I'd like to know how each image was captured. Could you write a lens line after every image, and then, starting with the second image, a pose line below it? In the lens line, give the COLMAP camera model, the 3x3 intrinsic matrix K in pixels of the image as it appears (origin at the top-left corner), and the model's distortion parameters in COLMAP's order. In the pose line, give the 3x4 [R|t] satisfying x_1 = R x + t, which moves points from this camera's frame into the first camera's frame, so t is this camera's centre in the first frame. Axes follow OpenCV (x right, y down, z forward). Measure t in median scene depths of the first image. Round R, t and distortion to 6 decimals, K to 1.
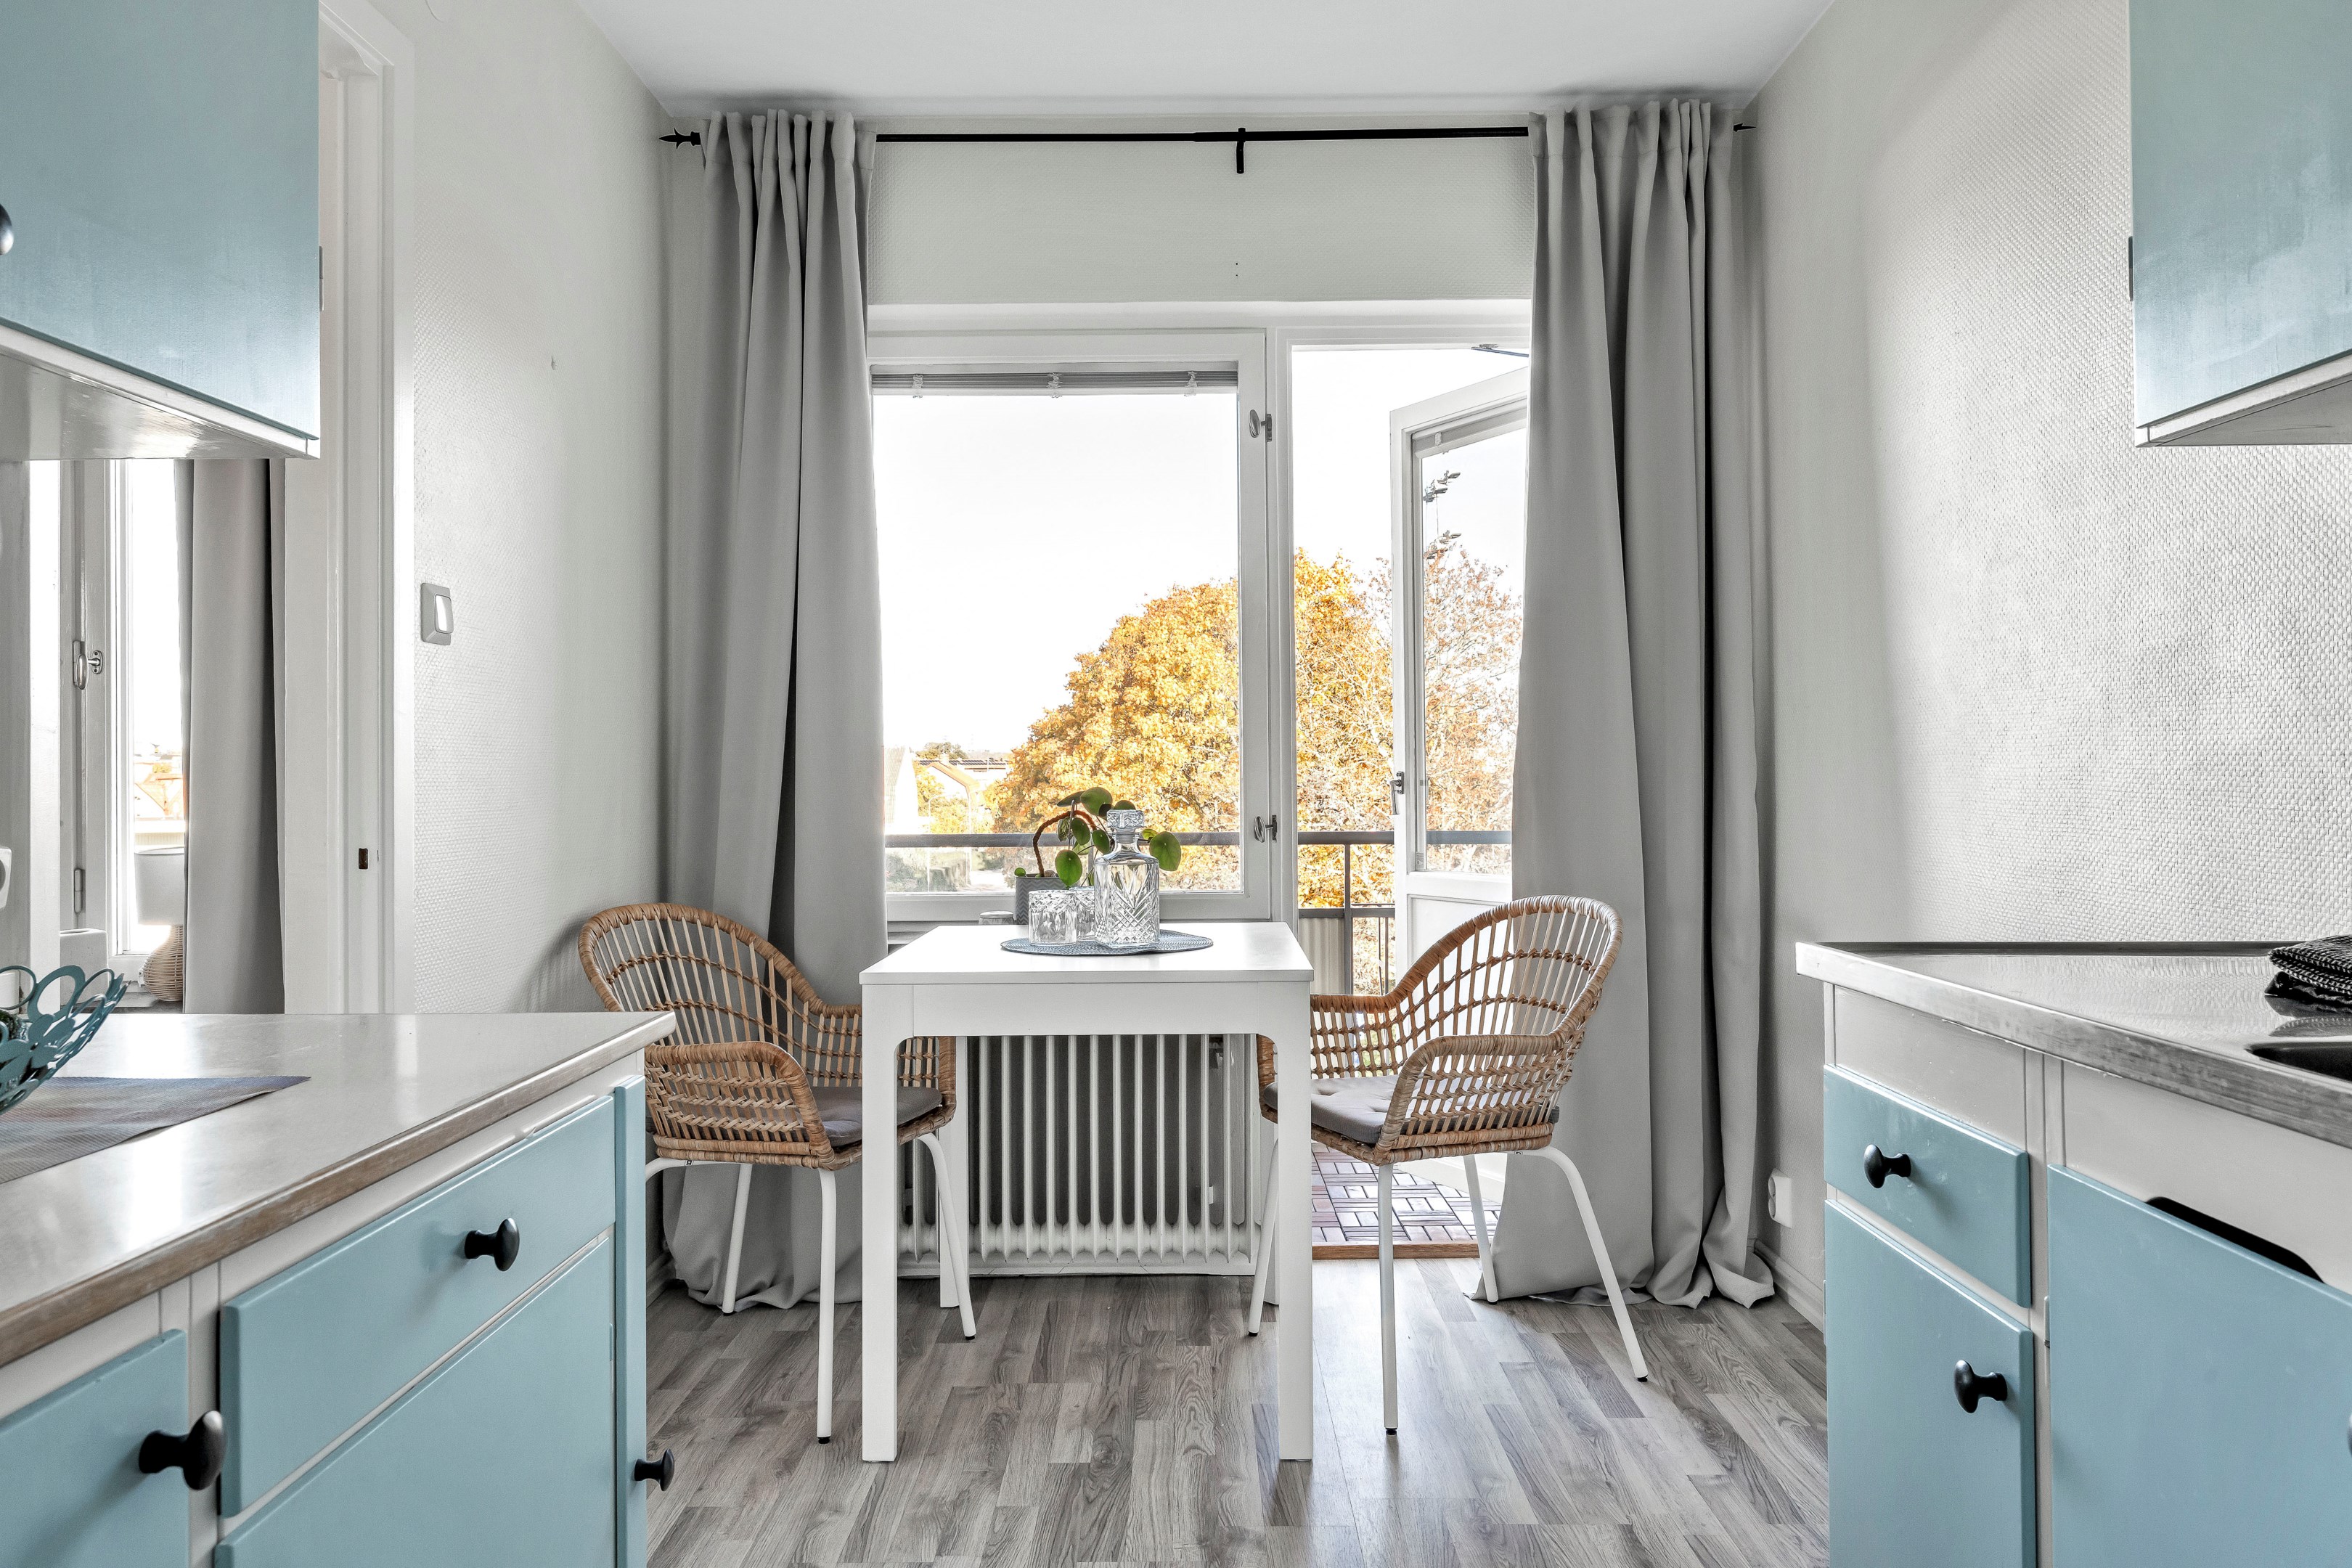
lens RADIAL K [[1794.1, 0, 1182.9], [0, 1794.1, 790.4], [0, 0, 1]] dist [-0.006223, -0.000012]
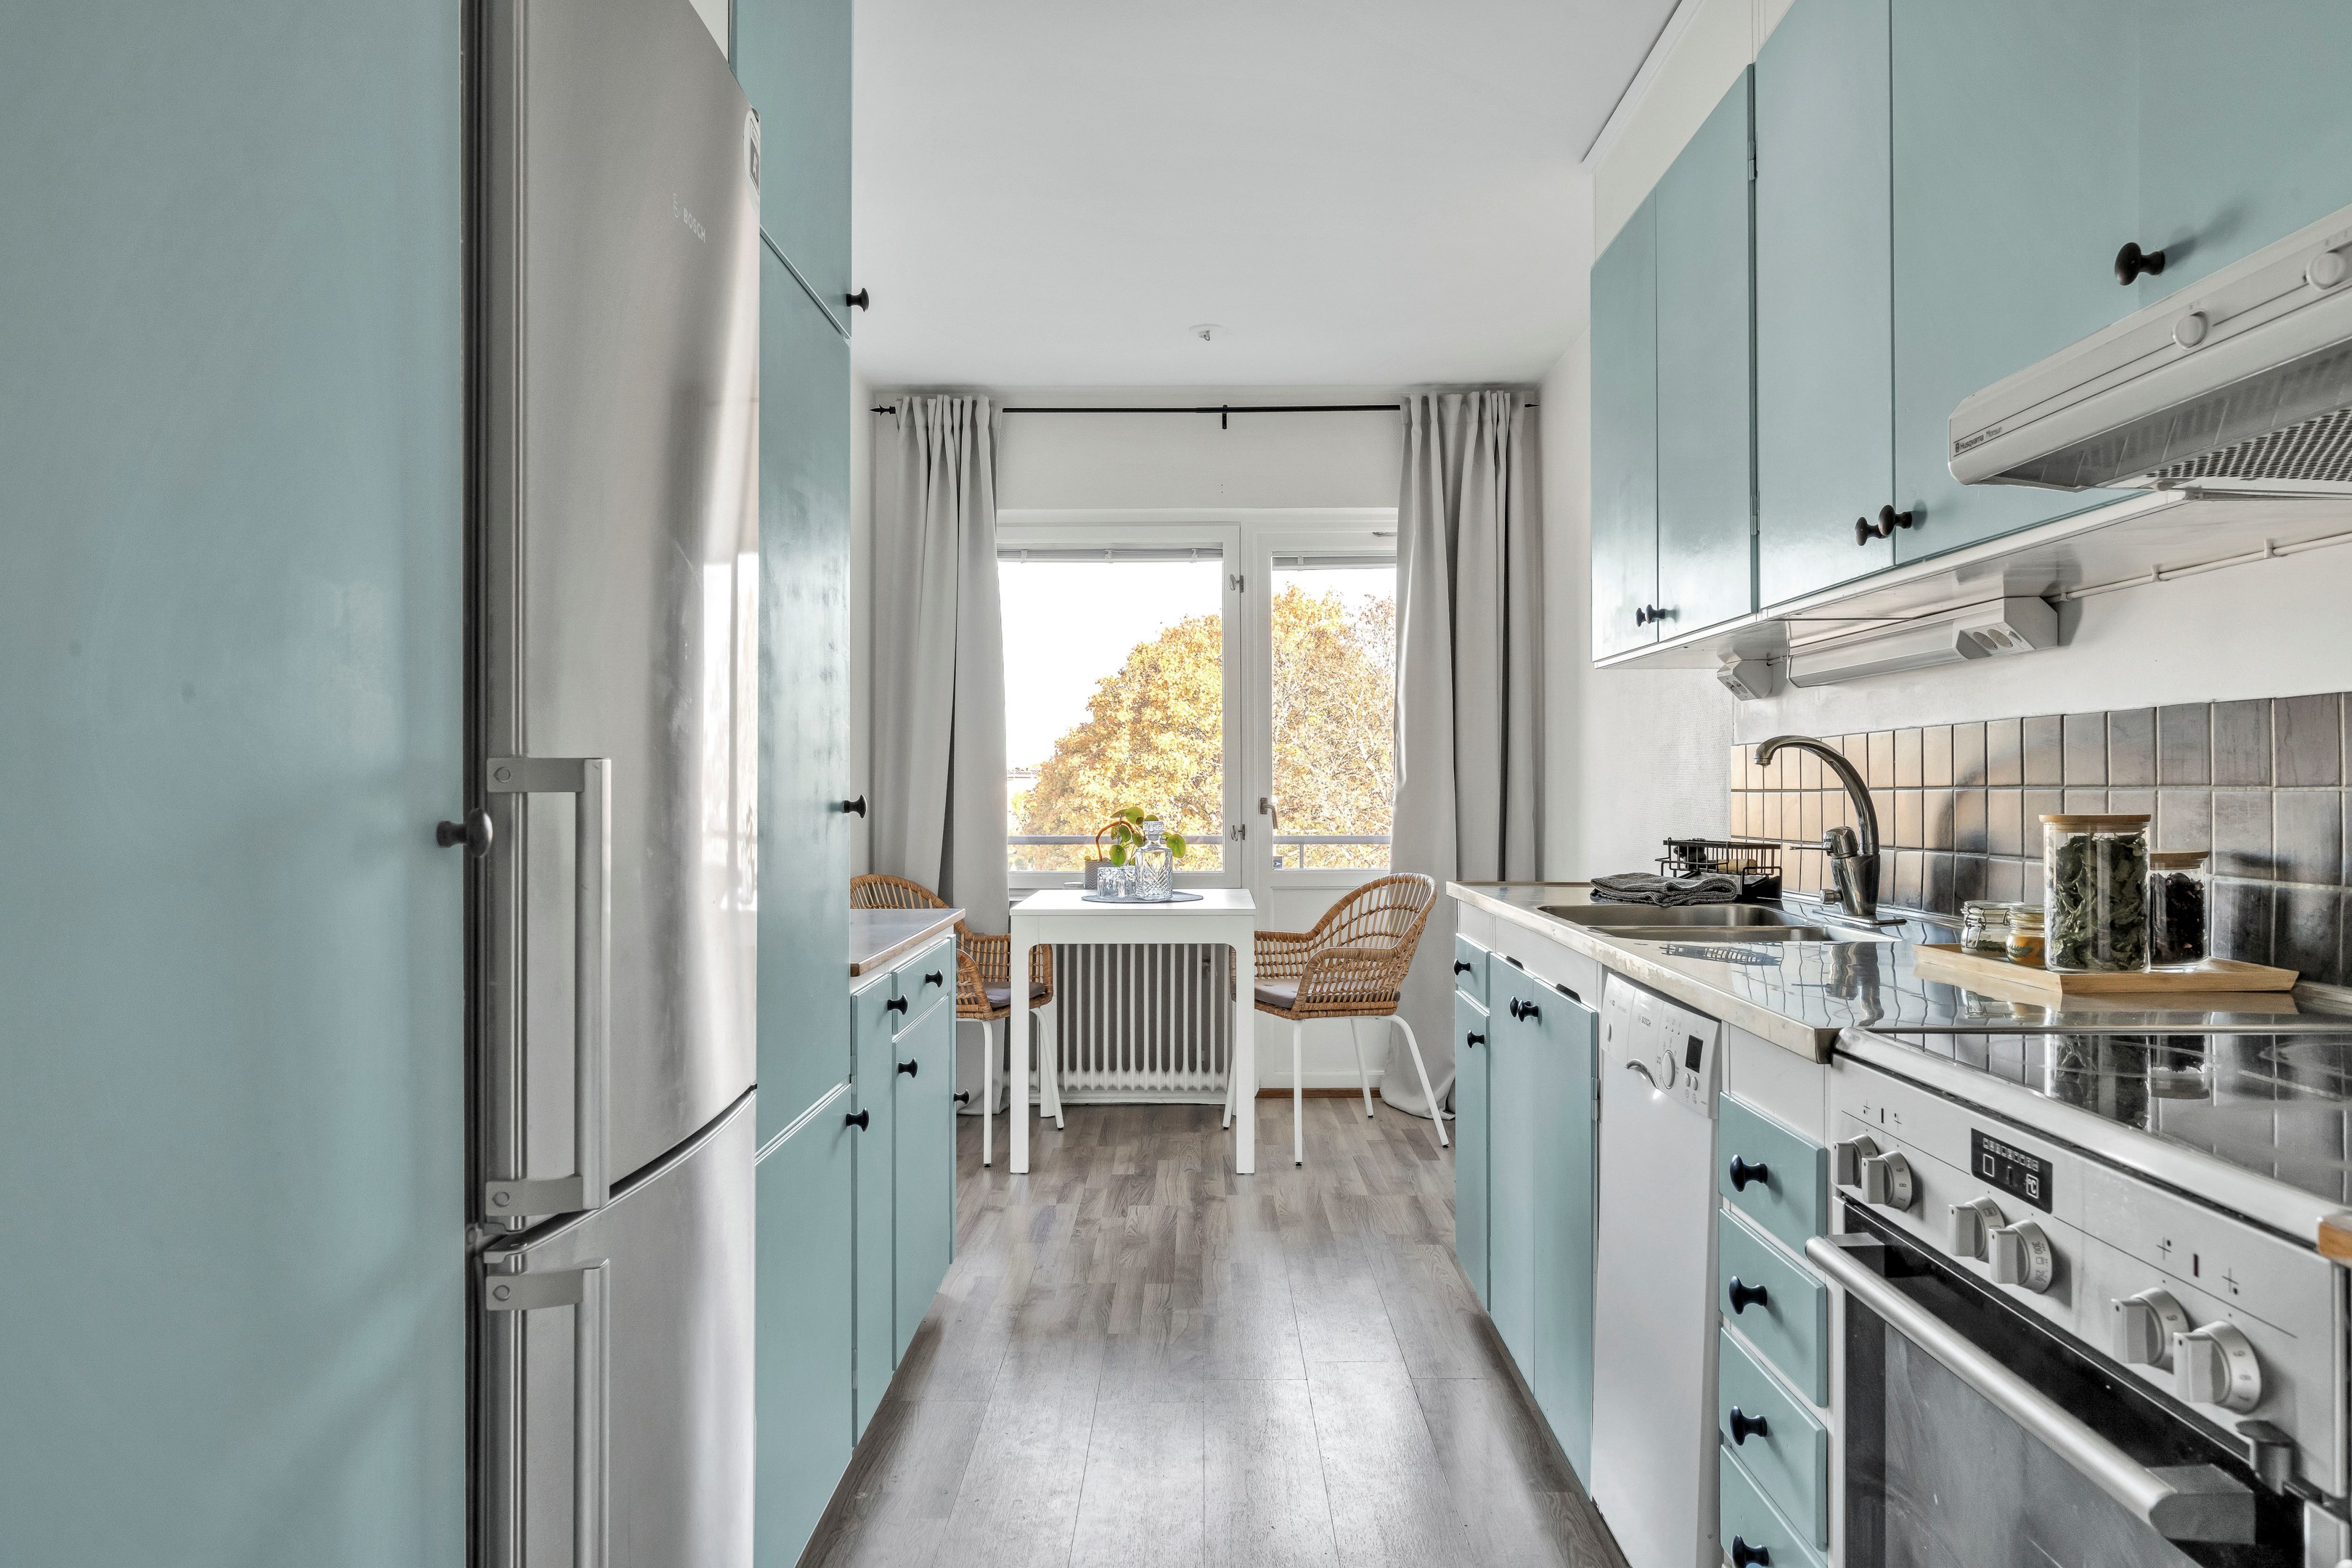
lens RADIAL K [[1794.1, 0, 1185.1], [0, 1794.1, 759.9], [0, 0, 1]] dist [-0.006223, -0.000012]
pose [[0.999973, 0.004958, -0.005382, 0.006897], [-0.005066, 0.999784, -0.020154, -0.012147], [0.005280, 0.020181, 0.999782, -0.649133]]
